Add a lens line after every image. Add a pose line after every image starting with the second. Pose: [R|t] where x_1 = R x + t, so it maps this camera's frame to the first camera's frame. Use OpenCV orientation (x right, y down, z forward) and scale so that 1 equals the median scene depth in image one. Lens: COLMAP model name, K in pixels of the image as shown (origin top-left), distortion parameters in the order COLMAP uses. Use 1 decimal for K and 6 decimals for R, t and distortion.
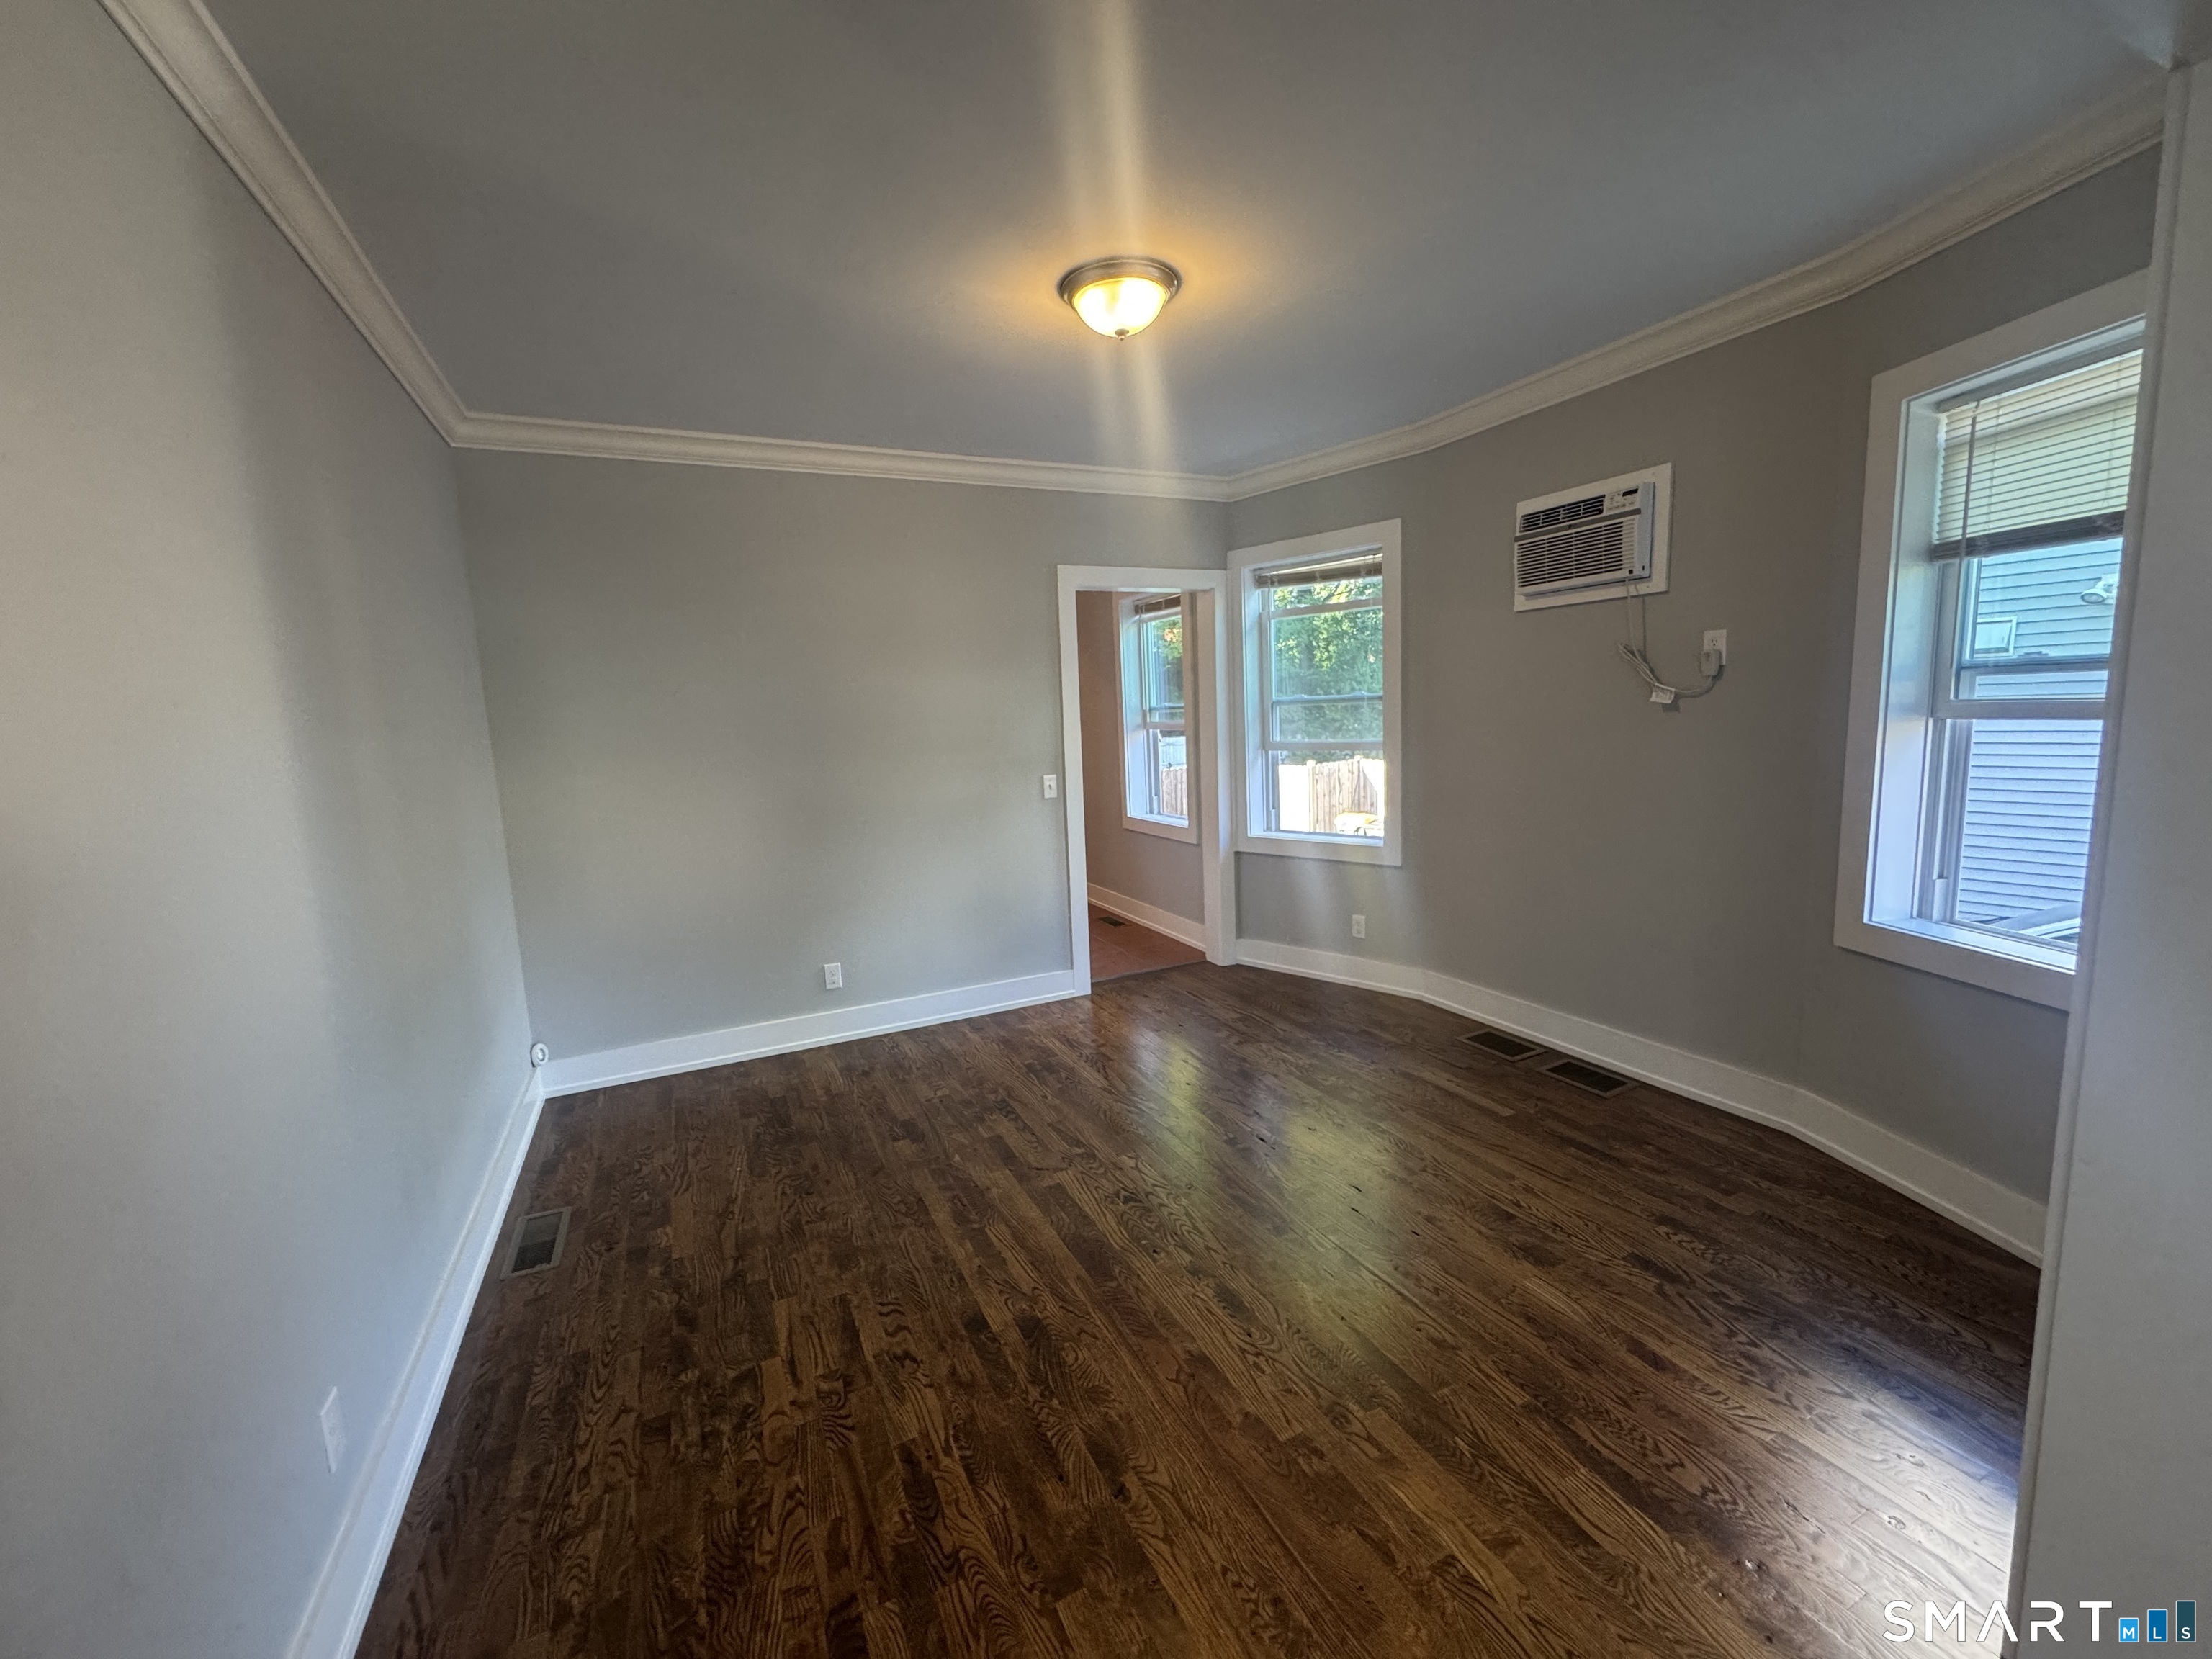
lens RADIAL K [[875.1, 0, 1111.3], [0, 875.1, 849.3], [0, 0, 1]] dist [-0.006452, 0.000832]
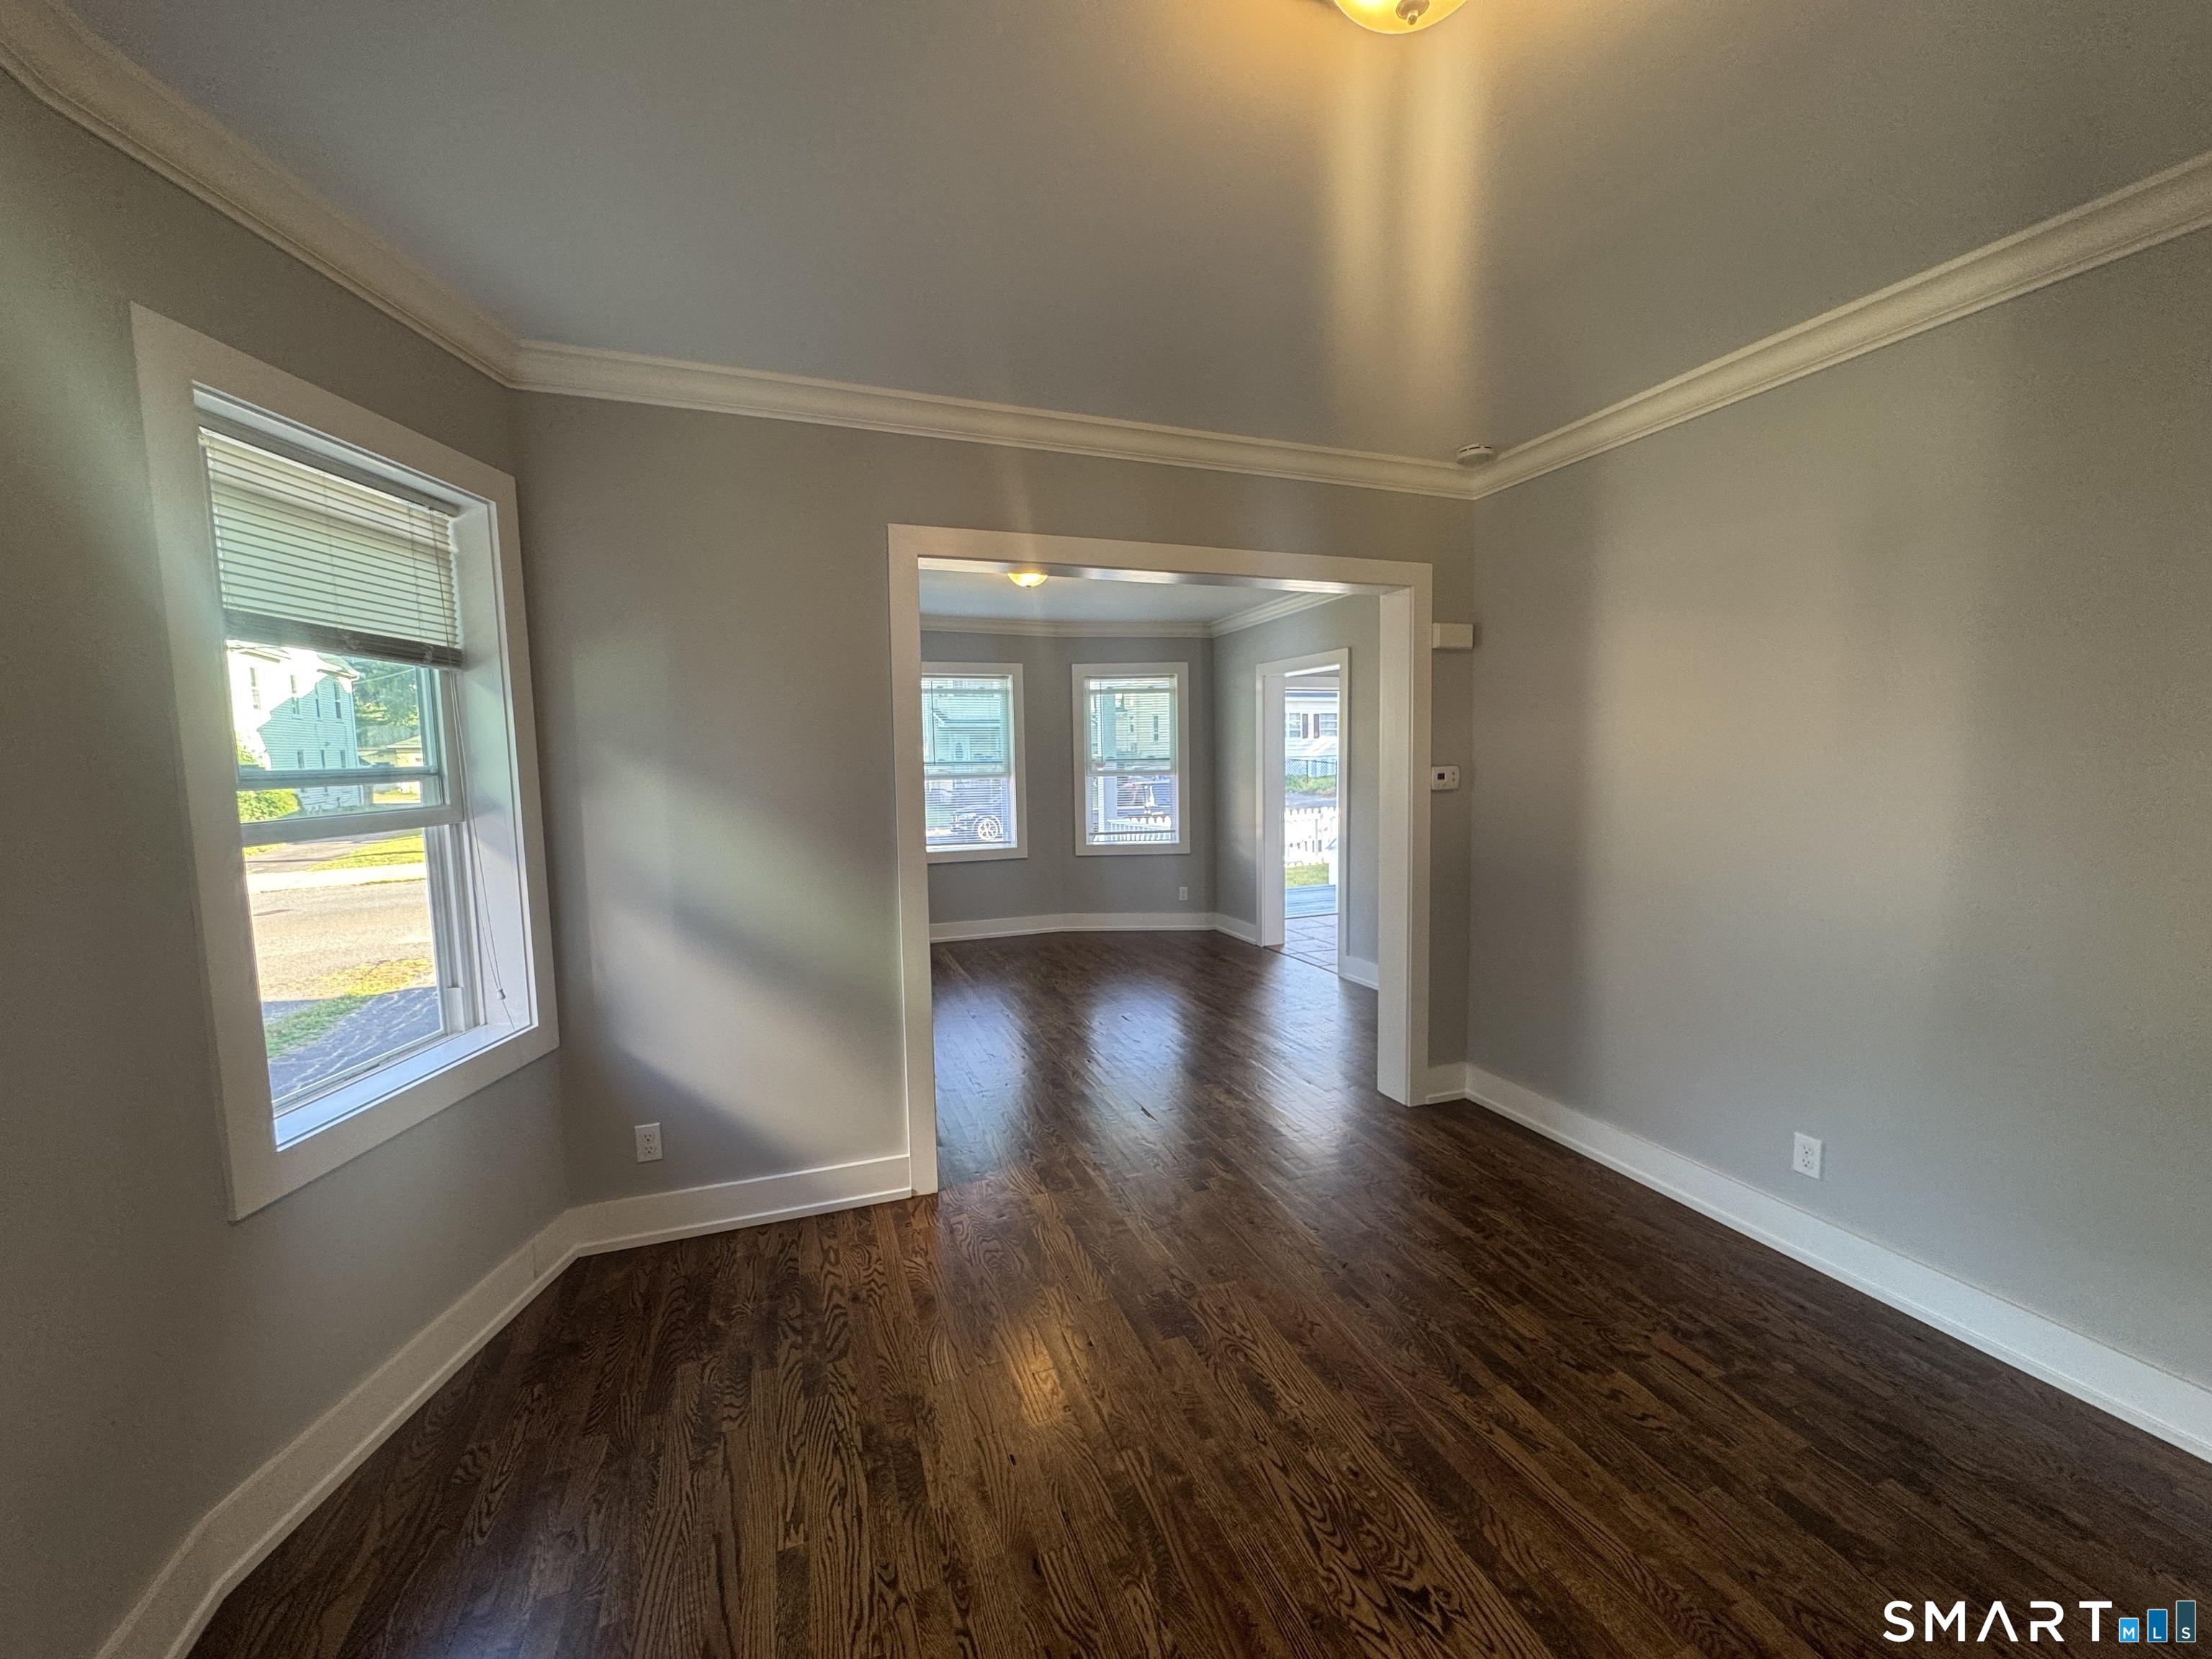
lens RADIAL K [[875.1, 0, 1104.3], [0, 875.1, 826.1], [0, 0, 1]] dist [-0.006452, 0.000832]
pose [[-0.992527, 0.048770, 0.111854, 0.192335], [0.072105, 0.973909, 0.215180, -0.336843], [-0.098441, 0.221637, -0.970148, 2.034587]]
